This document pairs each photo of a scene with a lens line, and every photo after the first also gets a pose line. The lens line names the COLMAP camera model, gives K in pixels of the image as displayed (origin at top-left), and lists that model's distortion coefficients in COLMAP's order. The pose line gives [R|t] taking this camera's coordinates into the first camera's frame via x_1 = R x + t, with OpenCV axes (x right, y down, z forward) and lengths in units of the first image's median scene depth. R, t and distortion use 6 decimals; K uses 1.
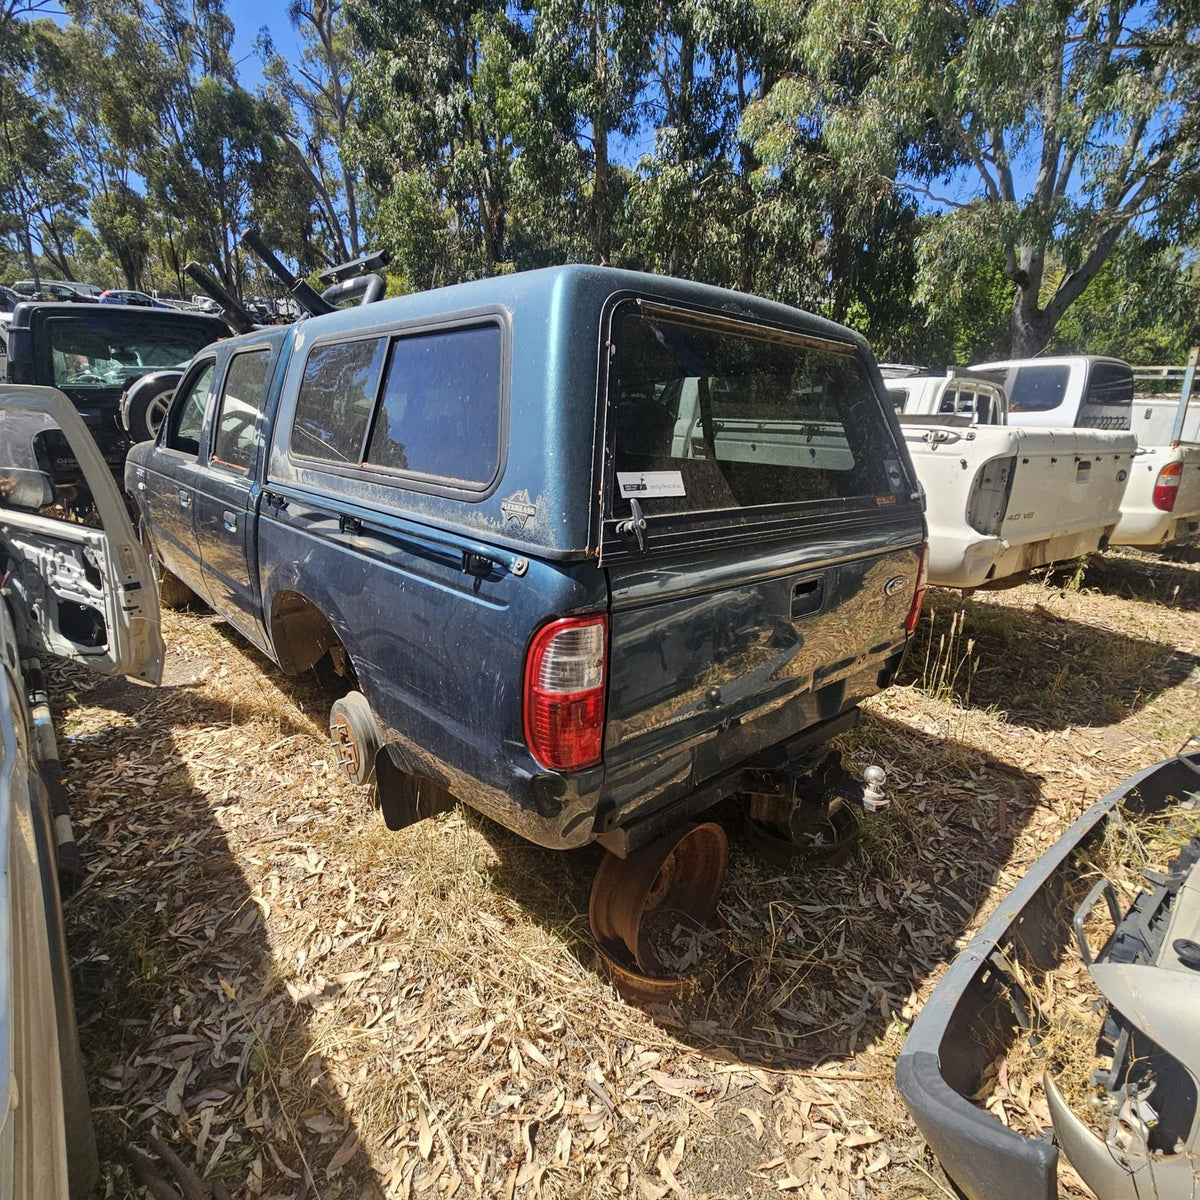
lens RADIAL K [[660.3, 0, 600.0], [0, 660.3, 600.0], [0, 0, 1]] dist [0.003803, 0.000747]
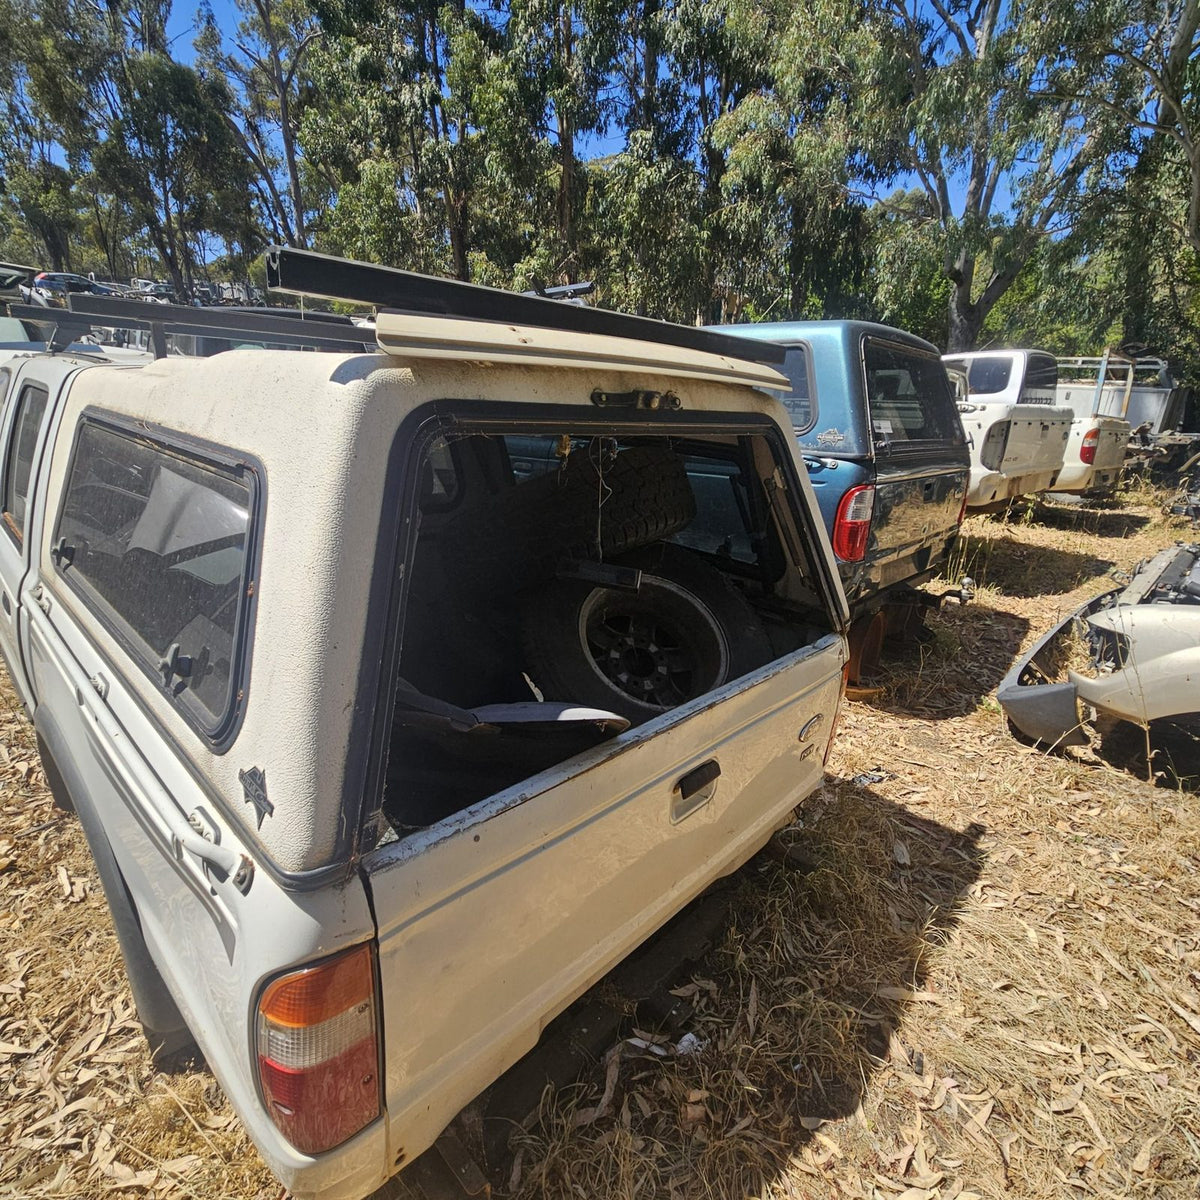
lens RADIAL K [[665.7, 0, 597.6], [0, 665.7, 607.2], [0, 0, 1]] dist [0.000057, 0.001917]
pose [[0.995478, -0.033338, 0.088952, -0.089838], [0.030873, 0.999104, 0.028942, 0.026914], [-0.089838, -0.026065, 0.995615, -0.090368]]
